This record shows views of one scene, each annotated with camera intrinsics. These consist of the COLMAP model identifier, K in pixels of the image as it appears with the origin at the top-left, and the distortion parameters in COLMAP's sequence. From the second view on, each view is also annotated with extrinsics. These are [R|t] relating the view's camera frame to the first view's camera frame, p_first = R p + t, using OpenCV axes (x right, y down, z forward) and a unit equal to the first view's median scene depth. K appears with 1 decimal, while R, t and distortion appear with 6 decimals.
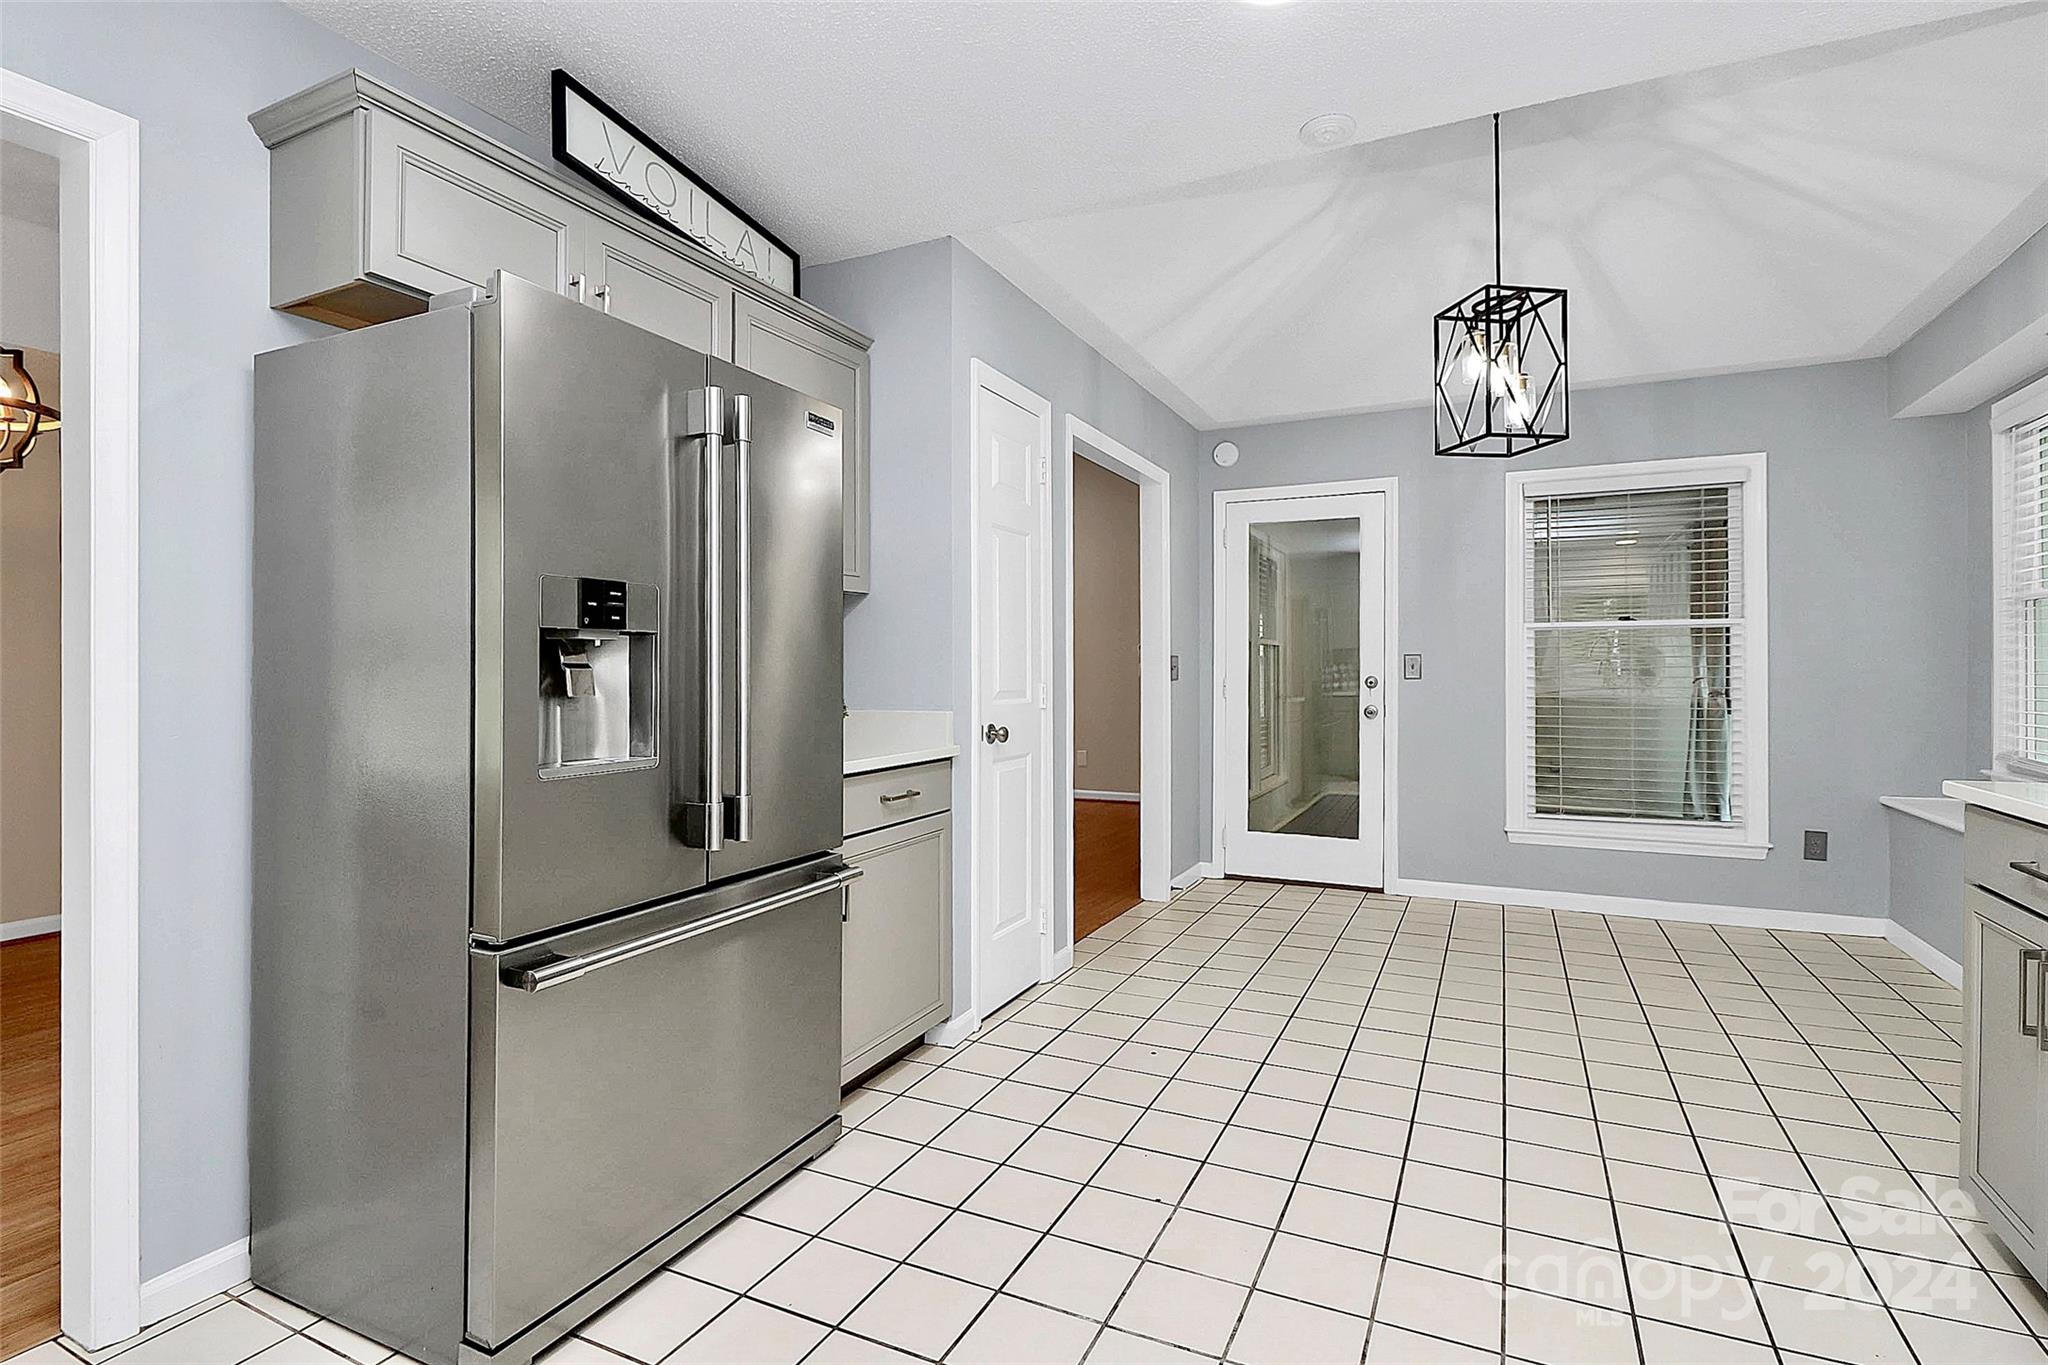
lens RADIAL K [[975.8, 0, 1024.0], [0, 975.8, 676.4], [0, 0, 1]] dist [0.001558, -0.015102]
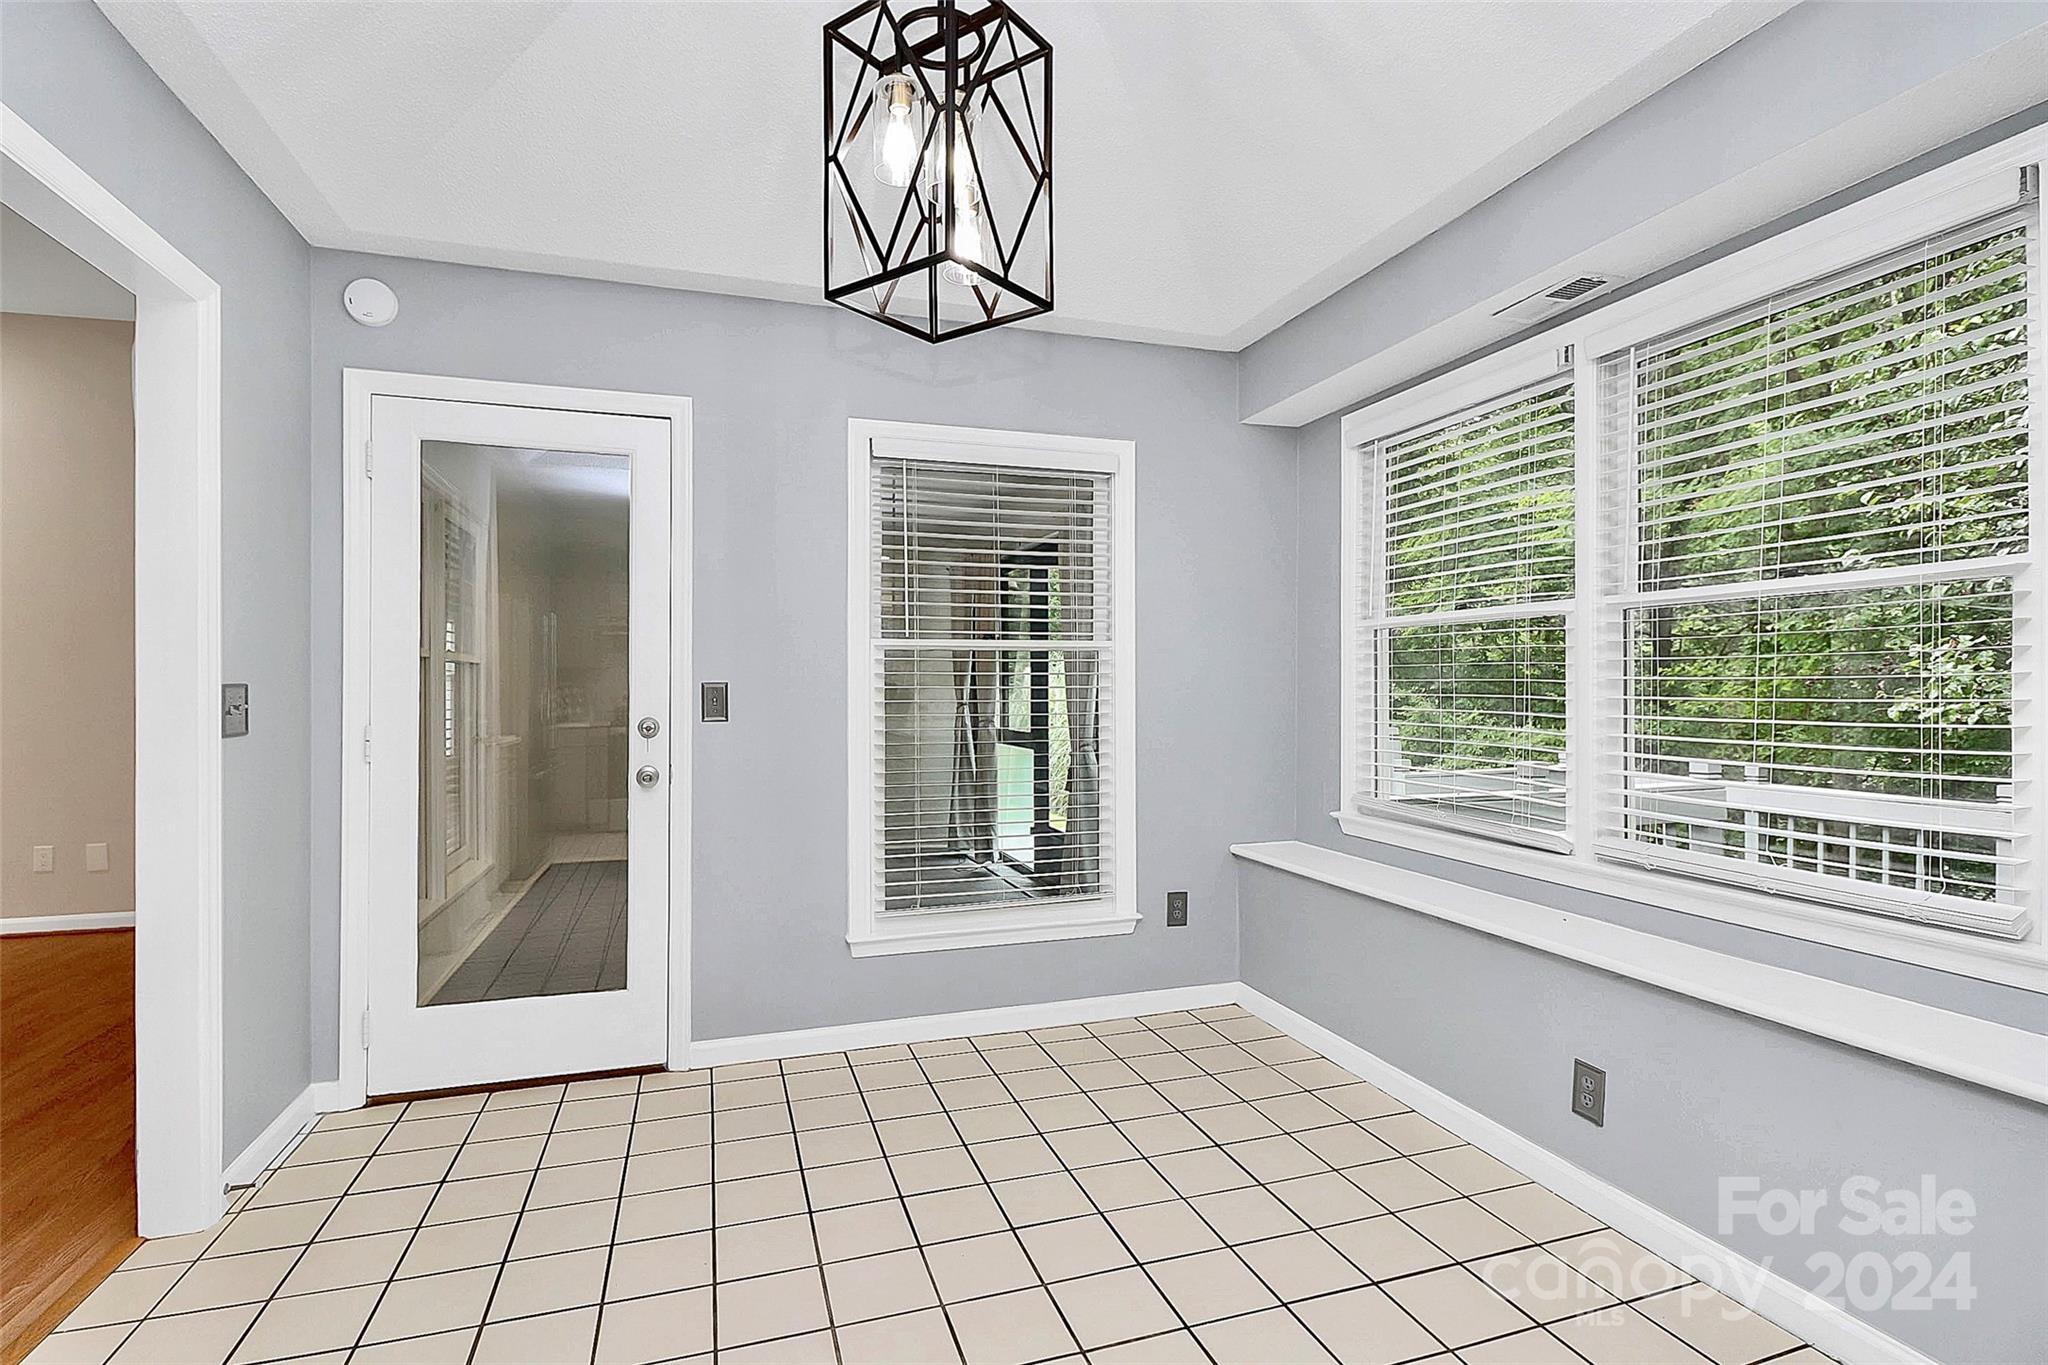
lens RADIAL K [[975.8, 0, 1024.0], [0, 975.8, 676.4], [0, 0, 1]] dist [0.001558, -0.015102]
pose [[0.720623, 0.007294, 0.693289, 0.104394], [0.004246, 0.999879, -0.014934, -0.015933], [-0.693314, 0.013706, 0.720505, 0.403495]]
